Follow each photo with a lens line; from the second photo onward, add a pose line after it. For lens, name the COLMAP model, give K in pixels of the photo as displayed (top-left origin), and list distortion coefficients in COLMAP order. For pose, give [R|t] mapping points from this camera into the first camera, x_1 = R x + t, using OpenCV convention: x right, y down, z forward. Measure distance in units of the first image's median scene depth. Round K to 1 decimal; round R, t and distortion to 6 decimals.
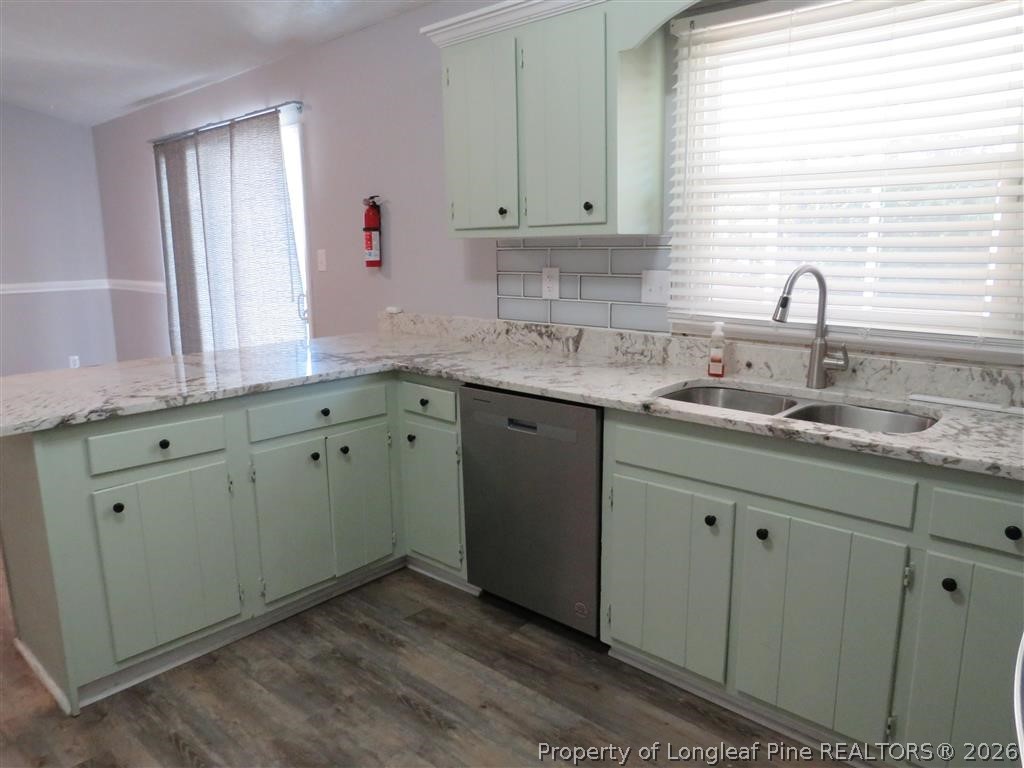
lens RADIAL K [[727.7, 0, 512.1], [0, 727.7, 384.0], [0, 0, 1]] dist [-0.009060, -0.005893]
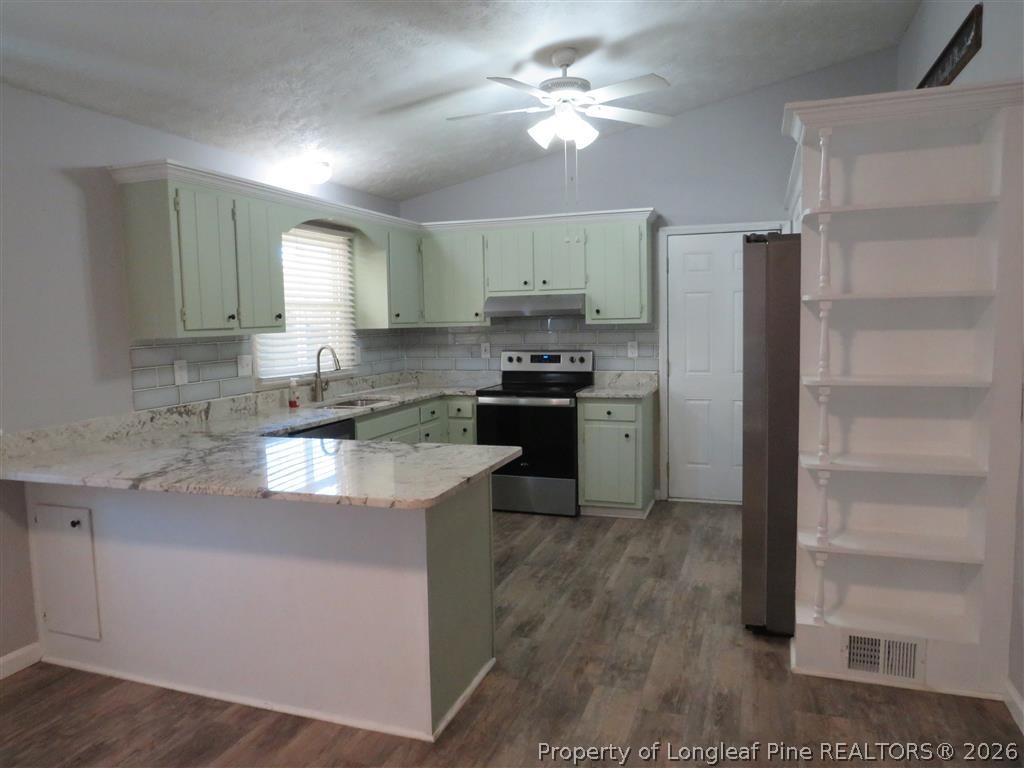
lens RADIAL K [[727.7, 0, 511.1], [0, 727.7, 387.0], [0, 0, 1]] dist [-0.009060, -0.005893]
pose [[-0.383138, -0.062142, 0.921598, -1.355796], [0.211775, 0.965248, 0.153127, -0.188479], [-0.899087, 0.253840, -0.356663, 0.954902]]
